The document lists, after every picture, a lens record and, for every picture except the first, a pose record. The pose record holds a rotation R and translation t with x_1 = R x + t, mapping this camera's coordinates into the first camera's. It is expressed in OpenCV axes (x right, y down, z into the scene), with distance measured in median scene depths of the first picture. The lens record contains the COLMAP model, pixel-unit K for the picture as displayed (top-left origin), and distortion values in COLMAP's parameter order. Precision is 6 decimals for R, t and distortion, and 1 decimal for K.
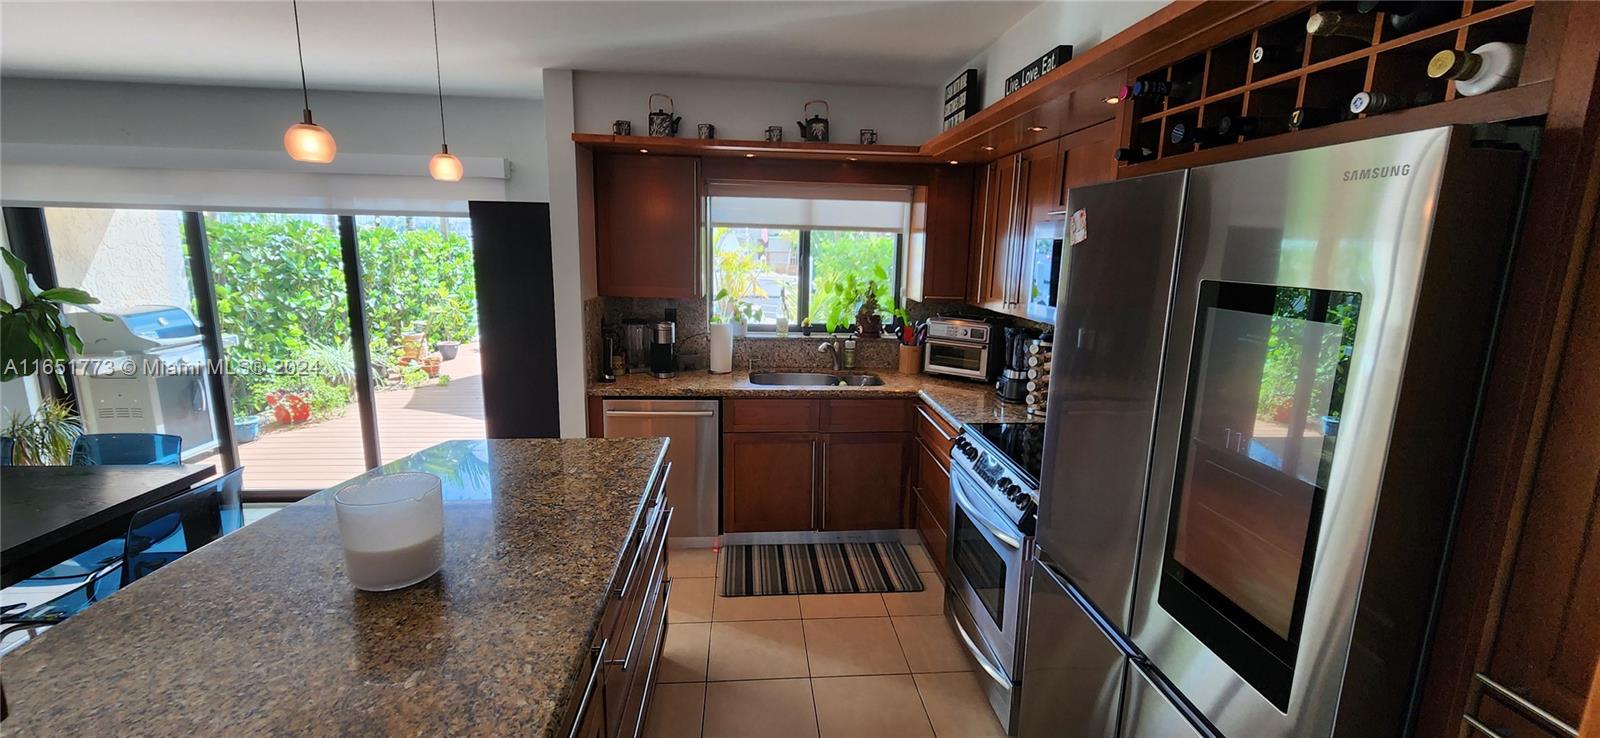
lens RADIAL K [[658.4, 0, 801.6], [0, 658.4, 363.0], [0, 0, 1]] dist [0.002336, -0.000975]
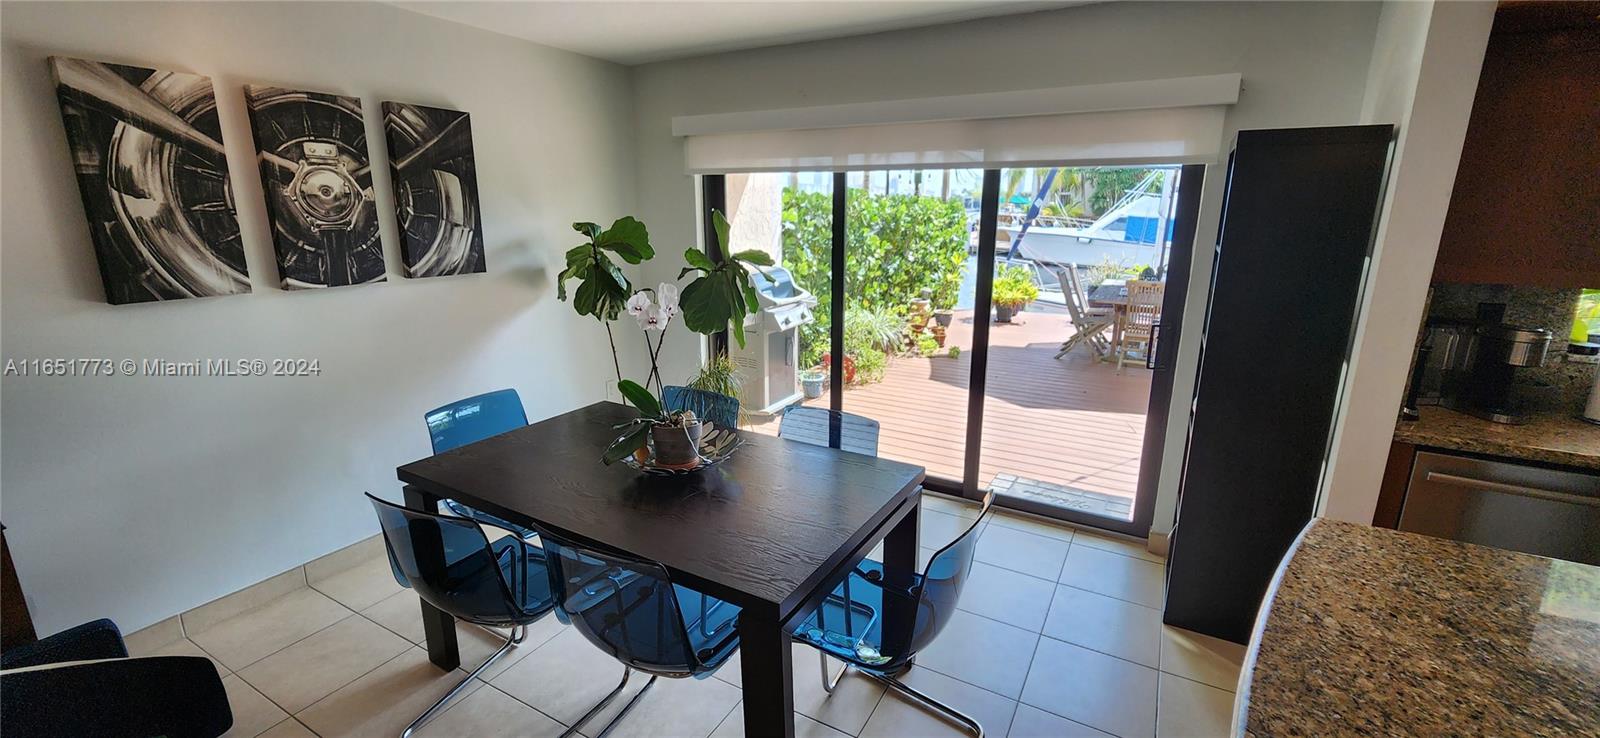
lens RADIAL K [[658.4, 0, 808.6], [0, 658.4, 365.1], [0, 0, 1]] dist [0.002336, -0.000975]
pose [[0.829207, 0.115764, -0.546823, -0.487063], [-0.089513, 0.993194, 0.074524, -0.019074], [0.551728, -0.012848, 0.833925, 0.189411]]
